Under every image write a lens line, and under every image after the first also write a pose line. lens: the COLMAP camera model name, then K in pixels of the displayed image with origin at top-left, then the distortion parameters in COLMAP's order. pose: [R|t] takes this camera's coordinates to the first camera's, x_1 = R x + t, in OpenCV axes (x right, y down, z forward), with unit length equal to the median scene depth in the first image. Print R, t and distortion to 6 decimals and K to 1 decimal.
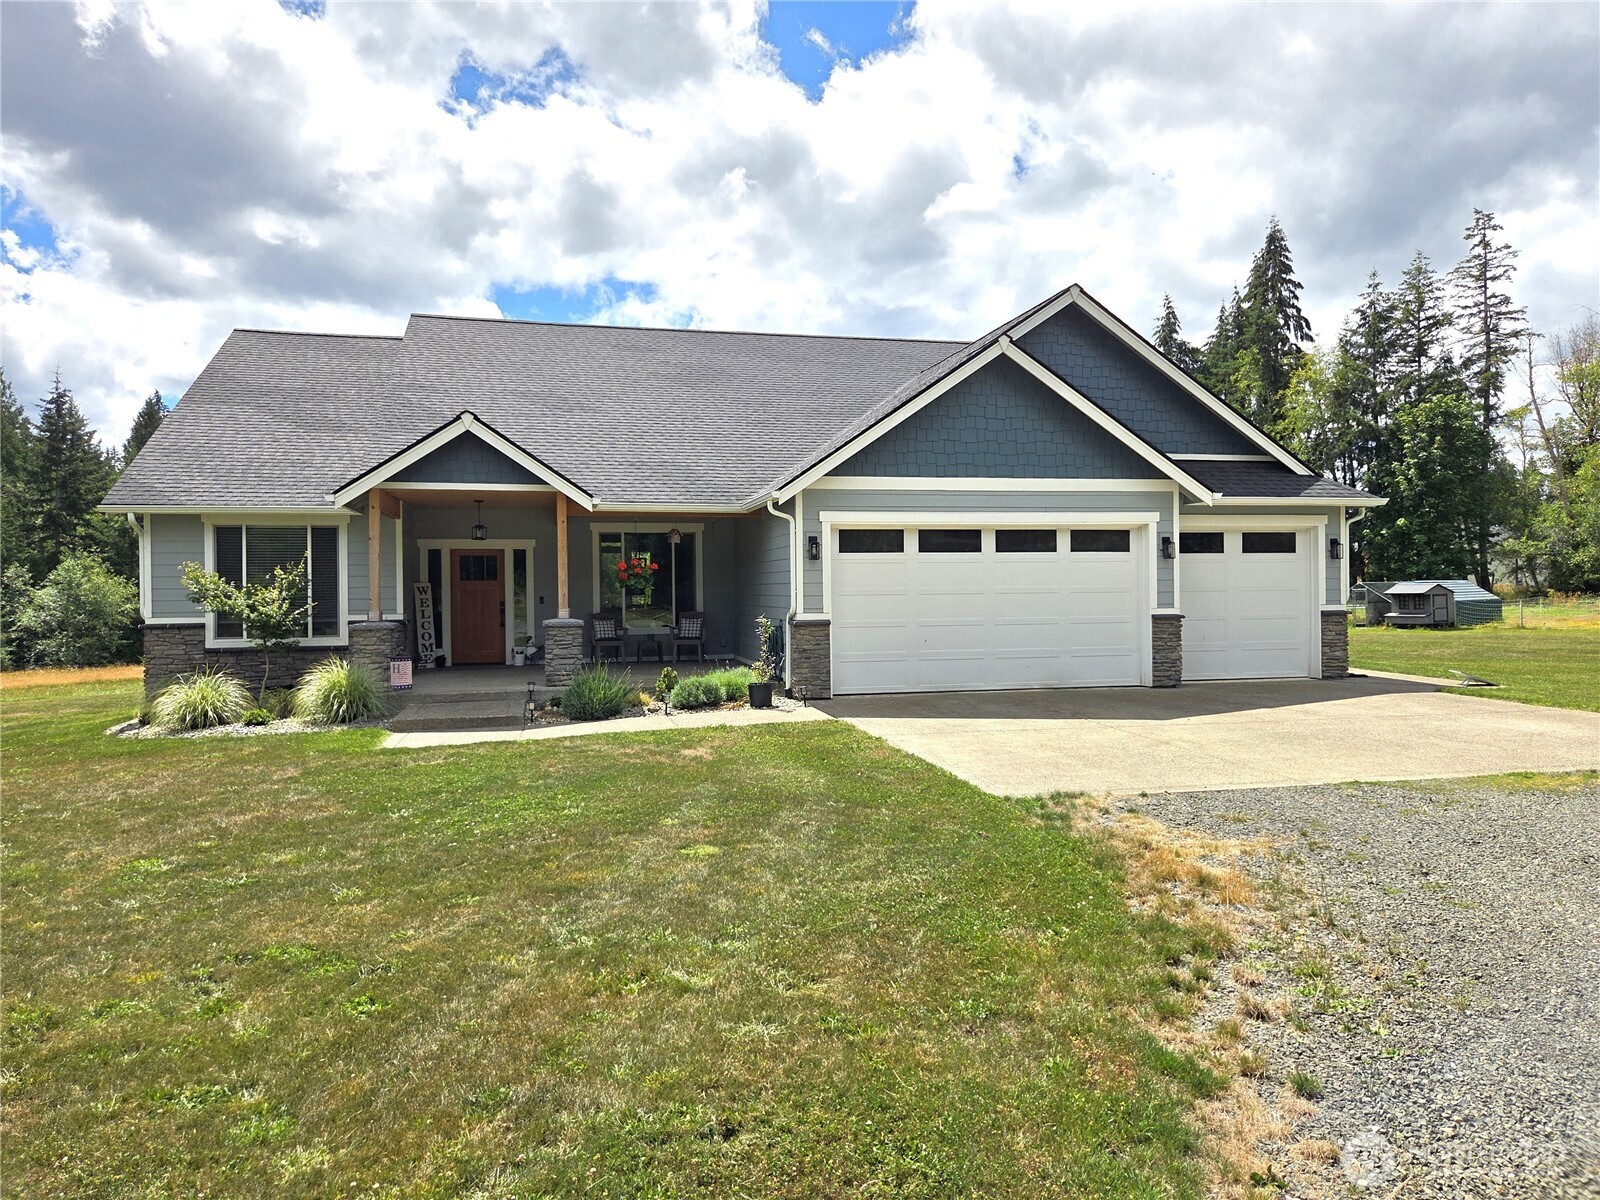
lens RADIAL K [[1085.7, 0, 822.8], [0, 1085.7, 590.7], [0, 0, 1]] dist [0.040315, -0.004493]
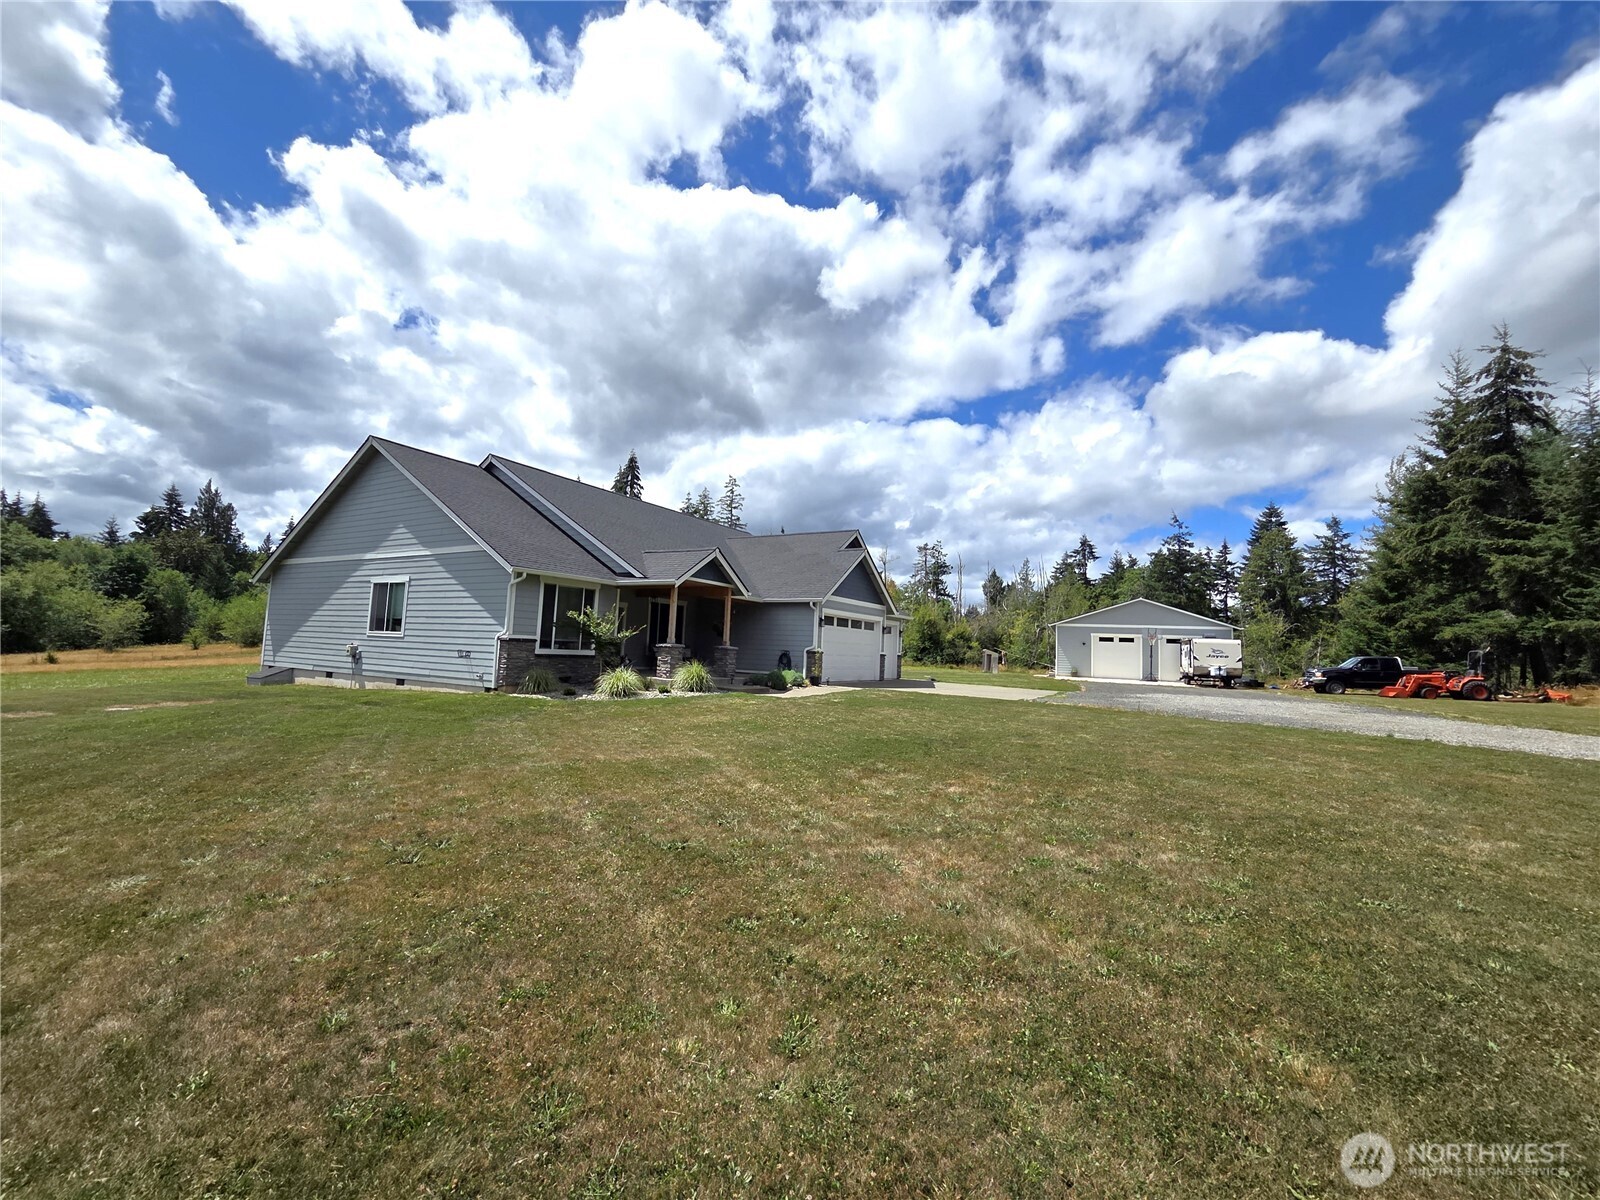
lens RADIAL K [[638.6, 0, 808.6], [0, 638.6, 635.9], [0, 0, 1]] dist [0.000409, -0.000107]
pose [[0.695530, 0.055012, 0.716388, -0.989814], [-0.046264, 0.998424, -0.031754, 0.036852], [-0.717006, -0.011057, 0.696979, -0.004179]]
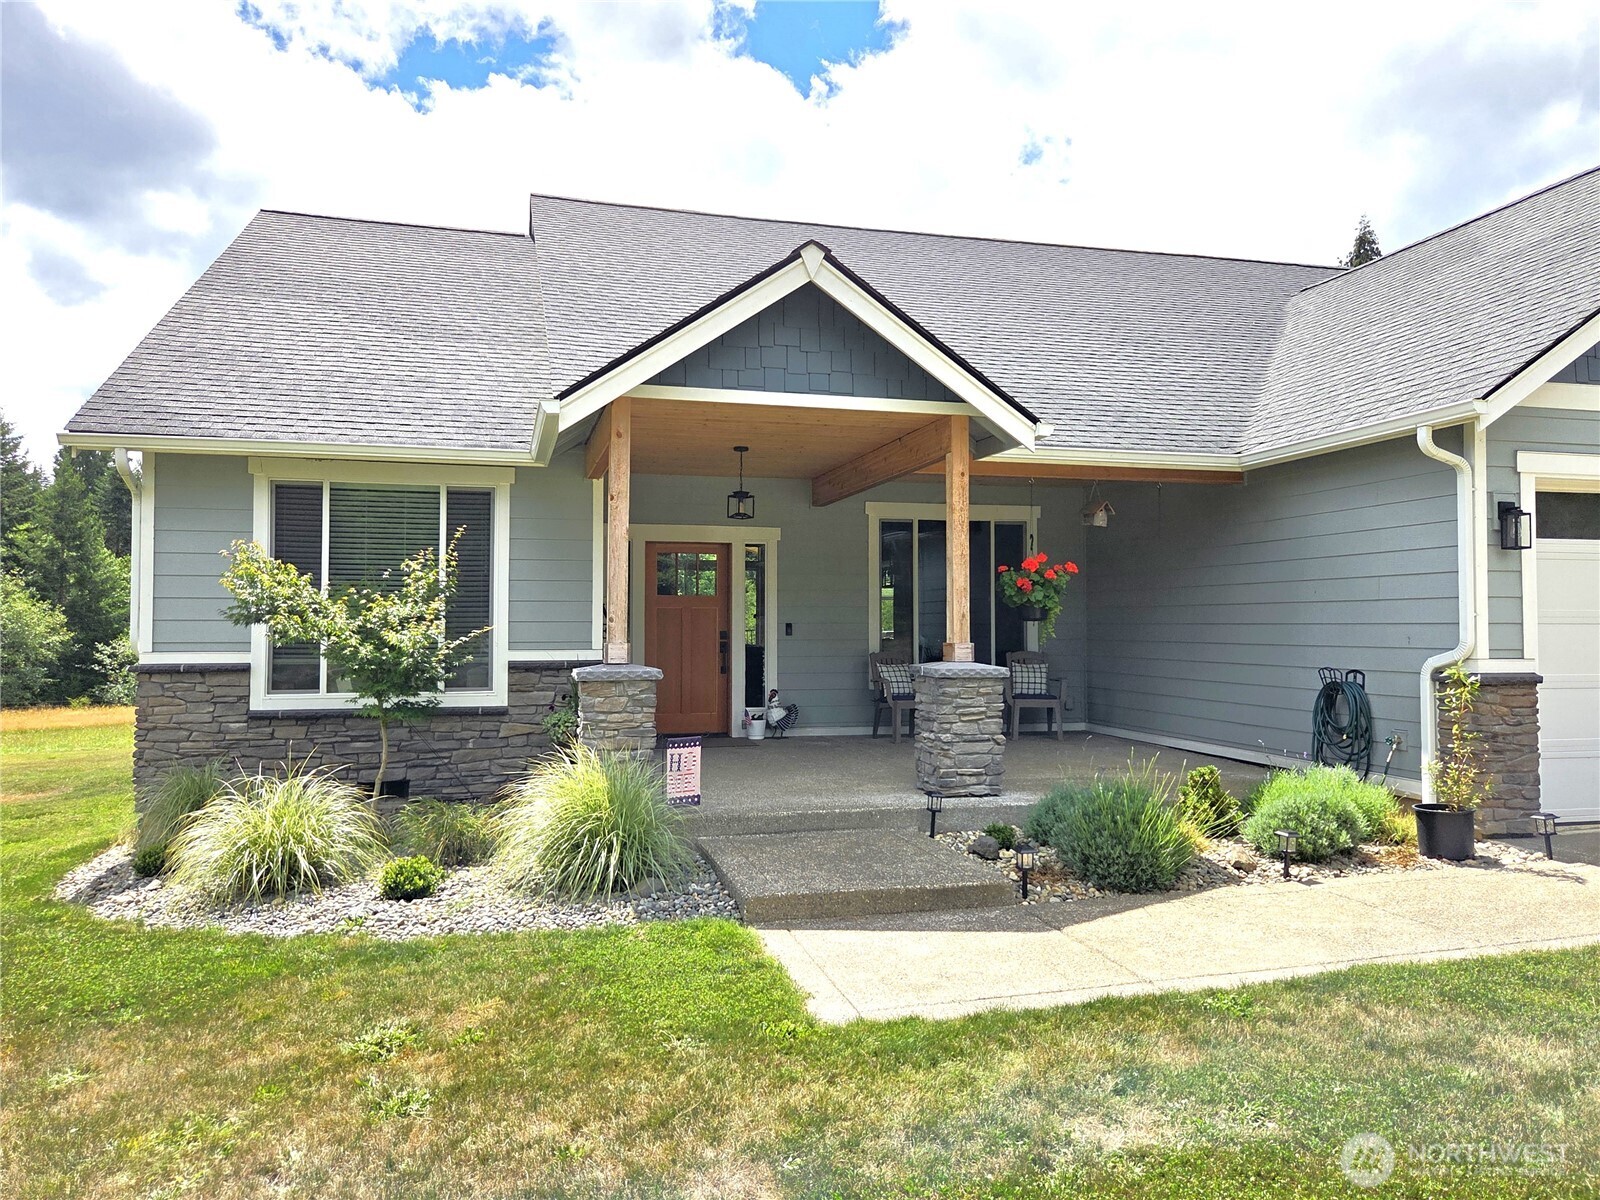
lens RADIAL K [[1128.8, 0, 800.0], [0, 1128.8, 600.0], [0, 0, 1]] dist [0.062322, -0.000359]
pose [[0.999857, 0.011917, 0.012010, -0.304514], [-0.011578, 0.999543, -0.027931, 0.011255], [-0.012338, 0.027788, 0.999538, 0.442680]]
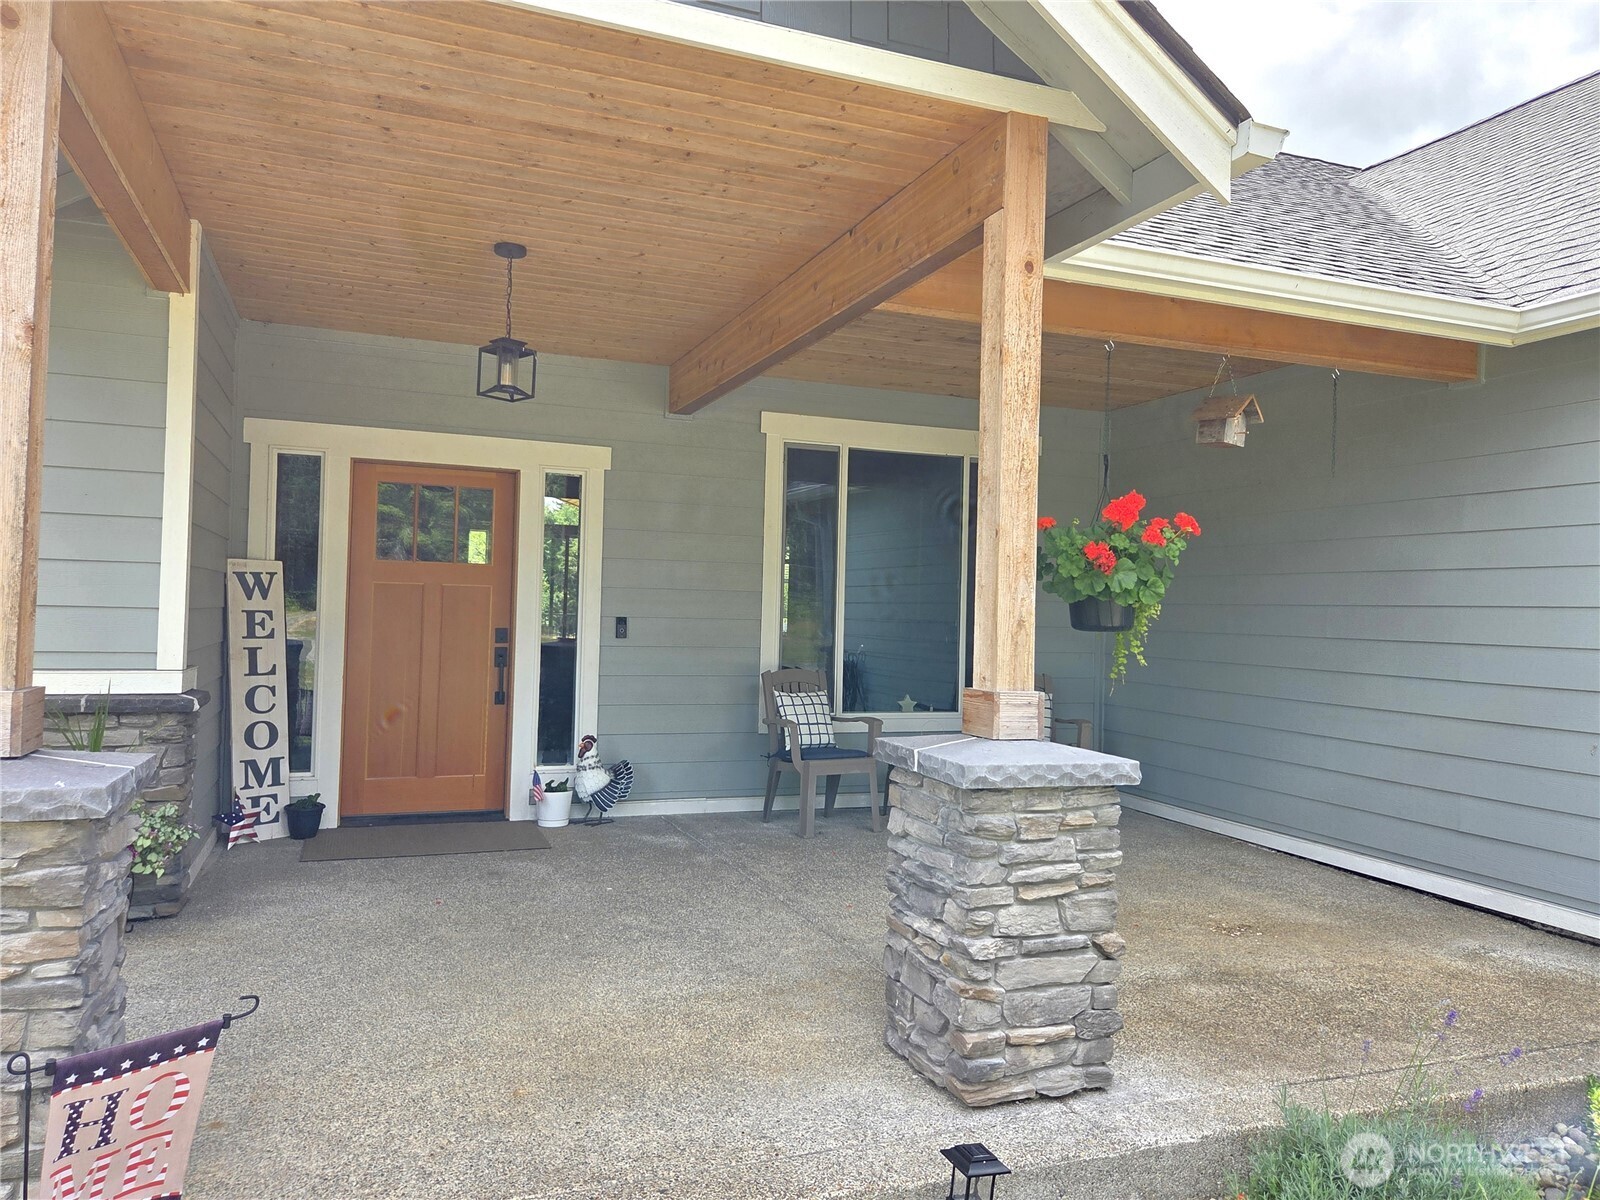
lens RADIAL K [[1128.8, 0, 800.0], [0, 1128.8, 600.0], [0, 0, 1]] dist [0.062322, -0.000359]
pose [[0.991618, 0.039597, 0.122986, -0.289068], [-0.037964, 0.999157, -0.015591, 0.003781], [-0.123500, 0.010791, 0.992286, 0.752861]]
